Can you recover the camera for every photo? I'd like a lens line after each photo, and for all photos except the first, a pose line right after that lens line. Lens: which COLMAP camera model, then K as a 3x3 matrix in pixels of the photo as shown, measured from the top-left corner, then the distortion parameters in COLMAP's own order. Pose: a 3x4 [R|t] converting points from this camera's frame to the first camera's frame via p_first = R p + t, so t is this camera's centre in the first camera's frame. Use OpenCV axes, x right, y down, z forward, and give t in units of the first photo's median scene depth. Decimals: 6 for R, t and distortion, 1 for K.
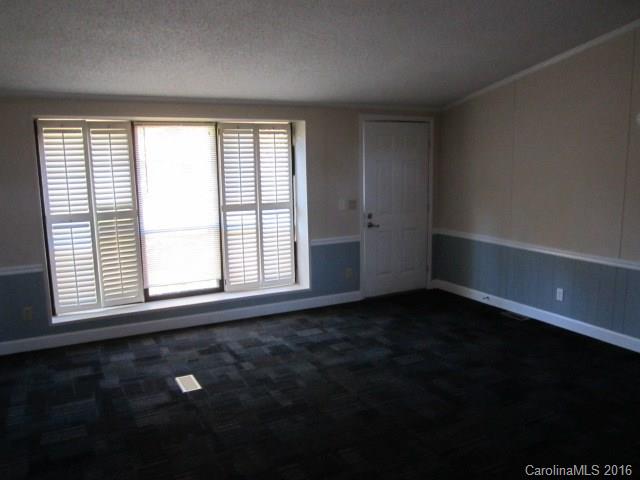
lens RADIAL K [[532.2, 0, 320.2], [0, 532.2, 240.3], [0, 0, 1]] dist [-0.033826, 0.004236]
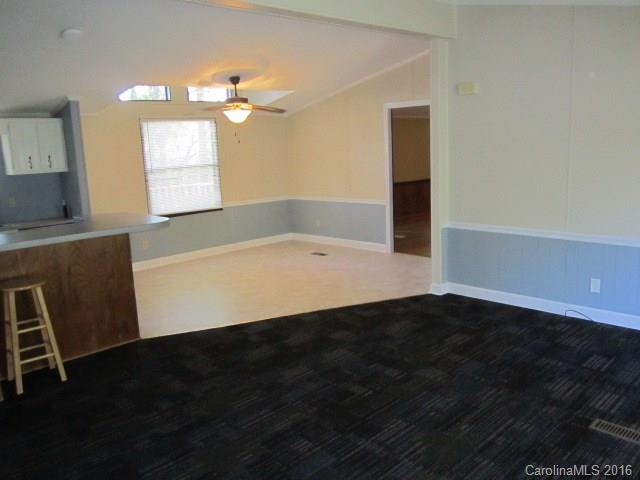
lens RADIAL K [[532.2, 0, 318.4], [0, 532.2, 237.8], [0, 0, 1]] dist [-0.033826, 0.004236]
pose [[-0.961543, 0.100076, -0.255773, 0.245008], [0.014852, 0.948837, 0.315416, -0.173008], [0.274253, 0.299488, -0.913834, 1.141282]]
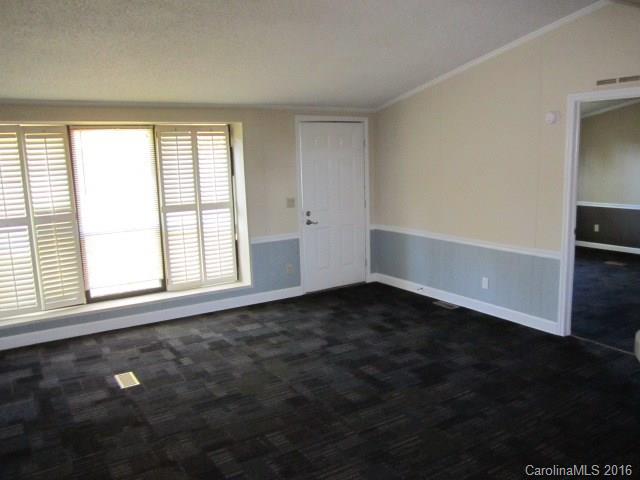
lens RADIAL K [[532.2, 0, 319.8], [0, 532.2, 240.7], [0, 0, 1]] dist [-0.033826, 0.004236]
pose [[0.996914, -0.026721, 0.073810, 0.044657], [0.026397, 0.999637, 0.005366, 0.002397], [-0.073927, -0.003401, 0.997258, -0.042240]]
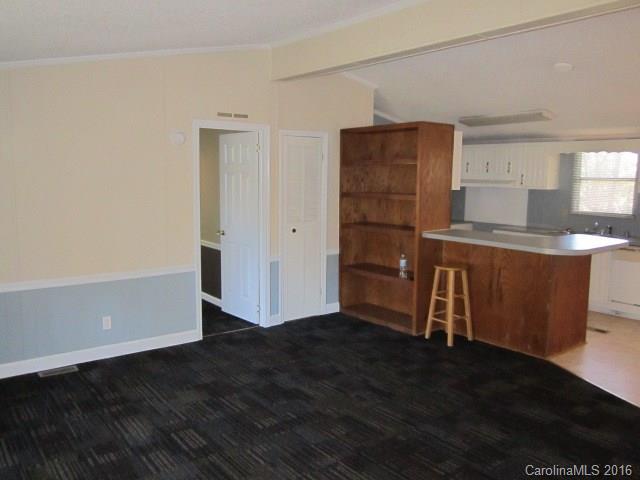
lens RADIAL K [[532.2, 0, 320.5], [0, 532.2, 242.9], [0, 0, 1]] dist [-0.033826, 0.004236]
pose [[-0.178107, -0.121814, 0.976442, -0.486847], [0.140019, 0.979073, 0.147682, -0.115736], [-0.973998, 0.163023, -0.157324, 0.770013]]
